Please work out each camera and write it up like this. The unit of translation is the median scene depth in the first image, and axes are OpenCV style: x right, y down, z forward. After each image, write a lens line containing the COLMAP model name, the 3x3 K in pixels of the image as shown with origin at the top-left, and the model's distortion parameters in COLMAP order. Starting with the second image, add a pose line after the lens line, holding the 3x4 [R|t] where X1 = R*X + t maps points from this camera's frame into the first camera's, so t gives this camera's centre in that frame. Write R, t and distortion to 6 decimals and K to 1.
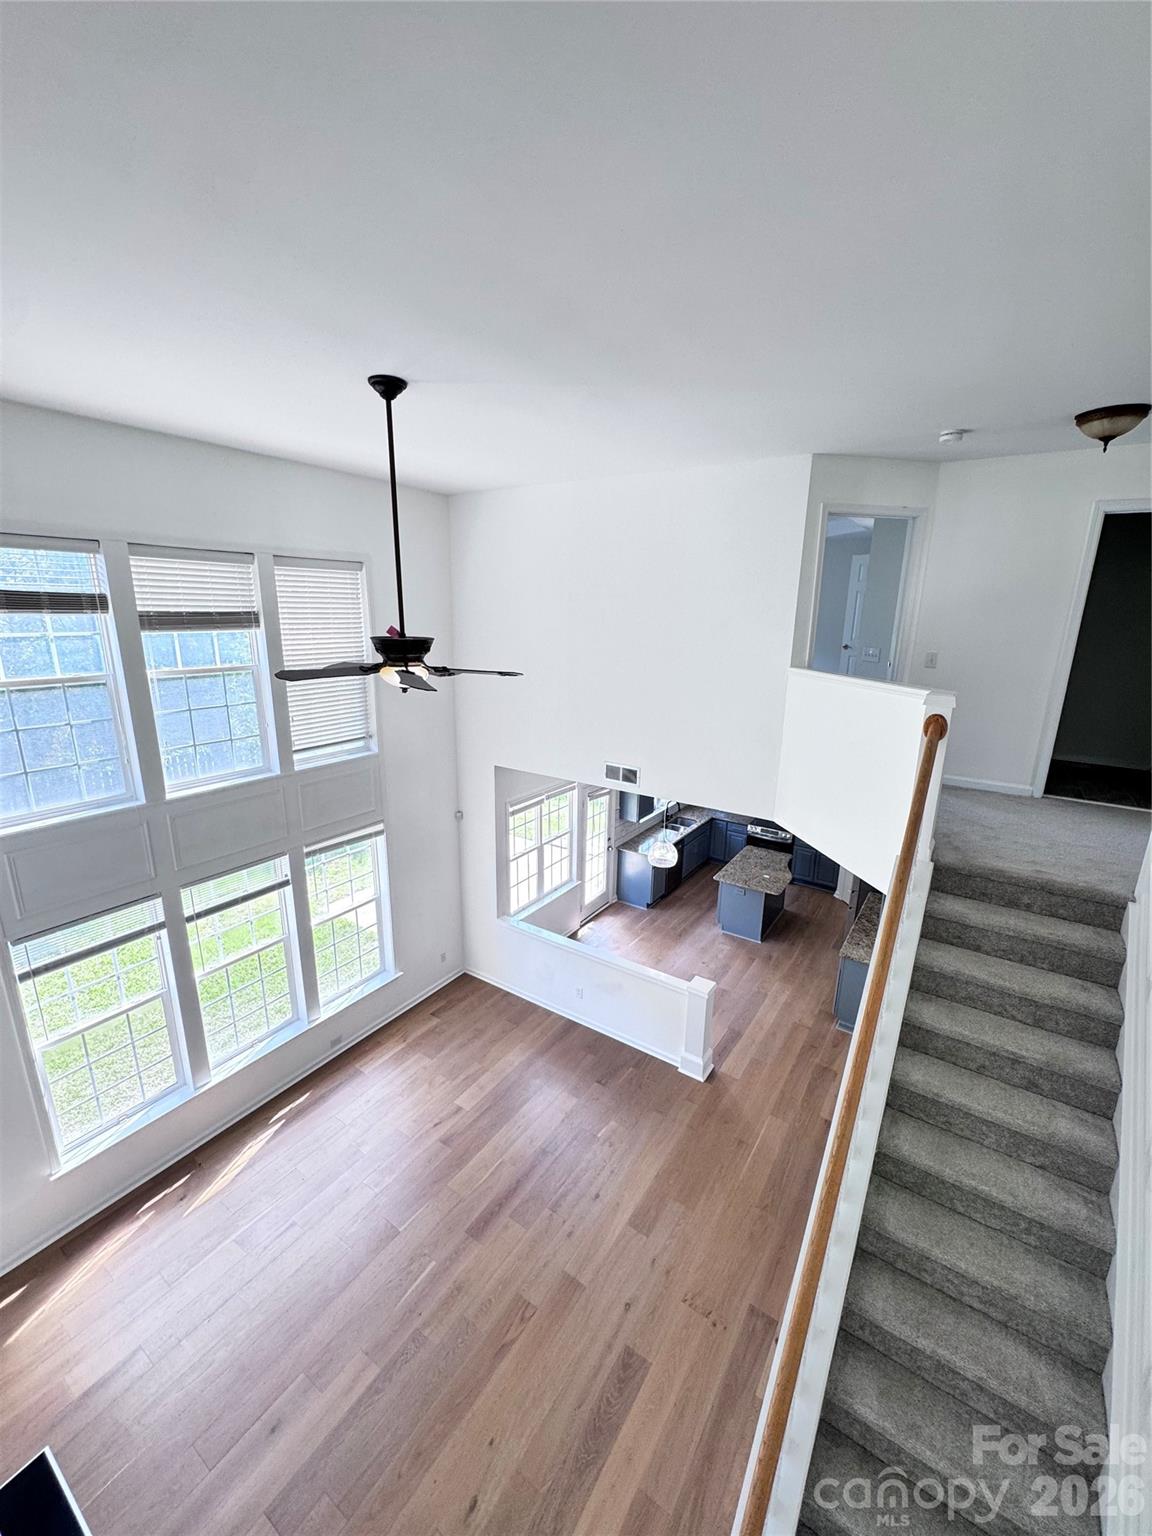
lens RADIAL K [[619.5, 0, 571.4], [0, 619.5, 766.3], [0, 0, 1]] dist [-0.011987, 0.001443]
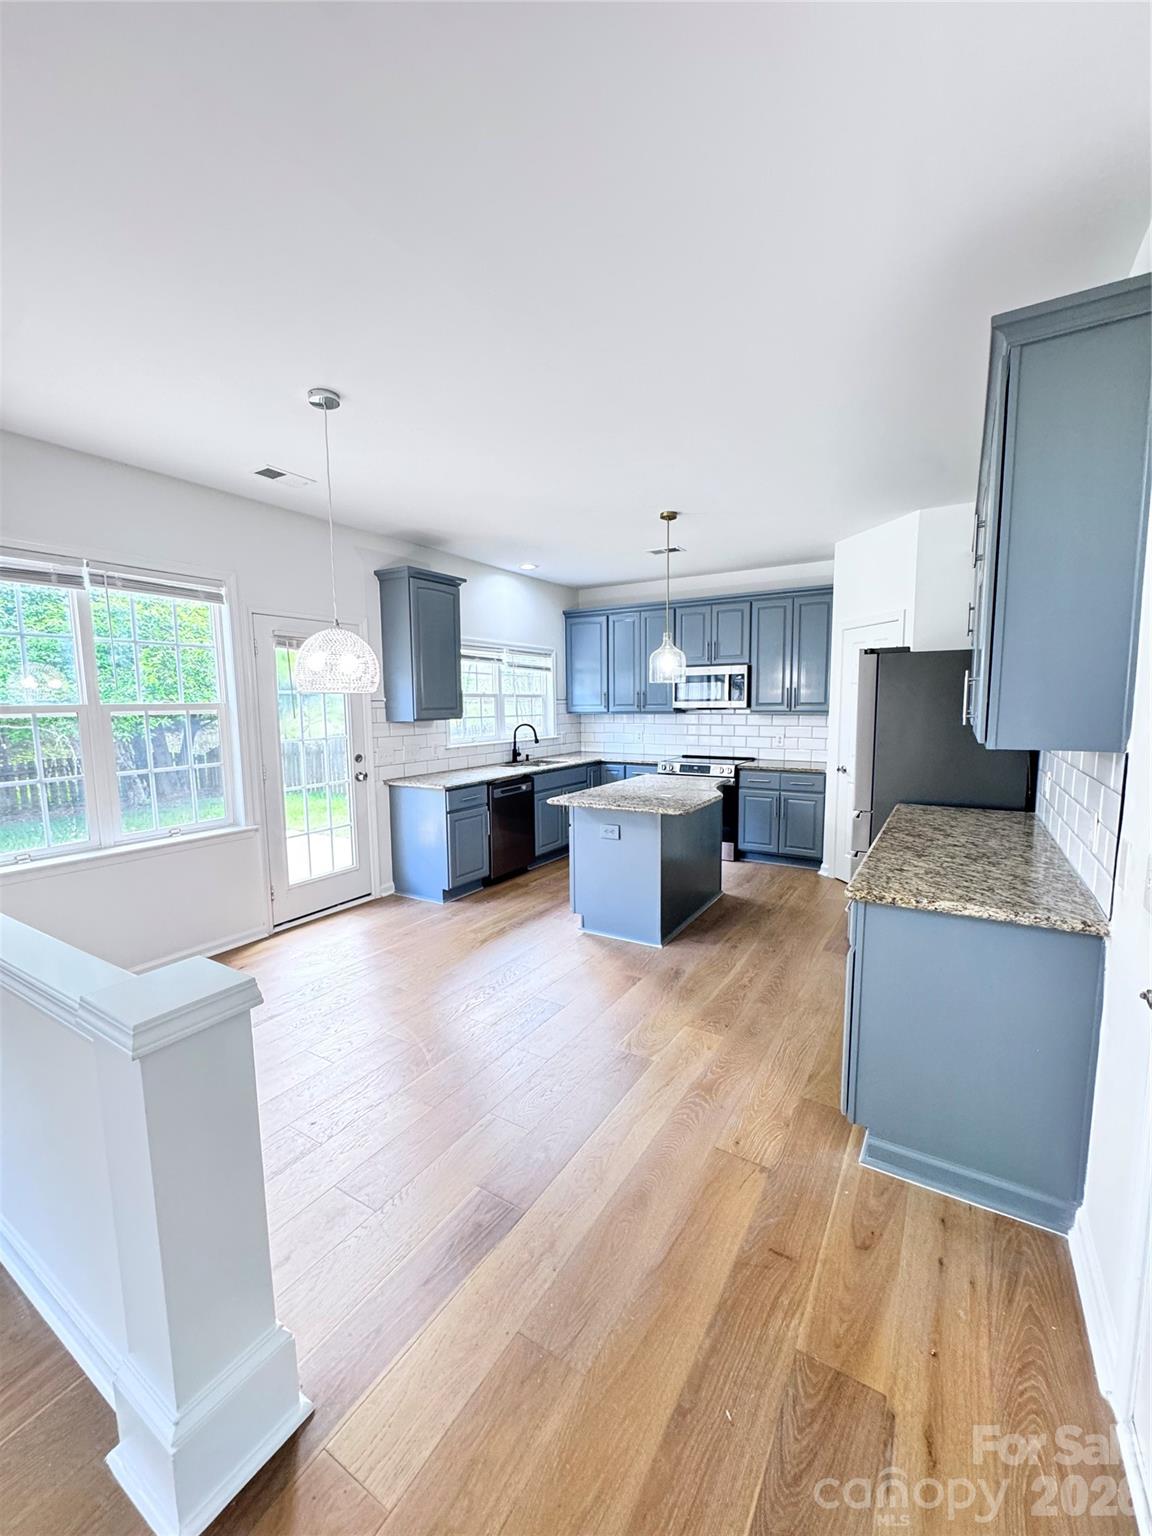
lens RADIAL K [[619.5, 0, 580.7], [0, 619.5, 772.8], [0, 0, 1]] dist [-0.011987, 0.001443]
pose [[0.998263, -0.030211, 0.050584, 0.237373], [0.036791, 0.990206, -0.134678, 0.227144], [-0.046020, 0.136305, 0.989597, 0.569672]]
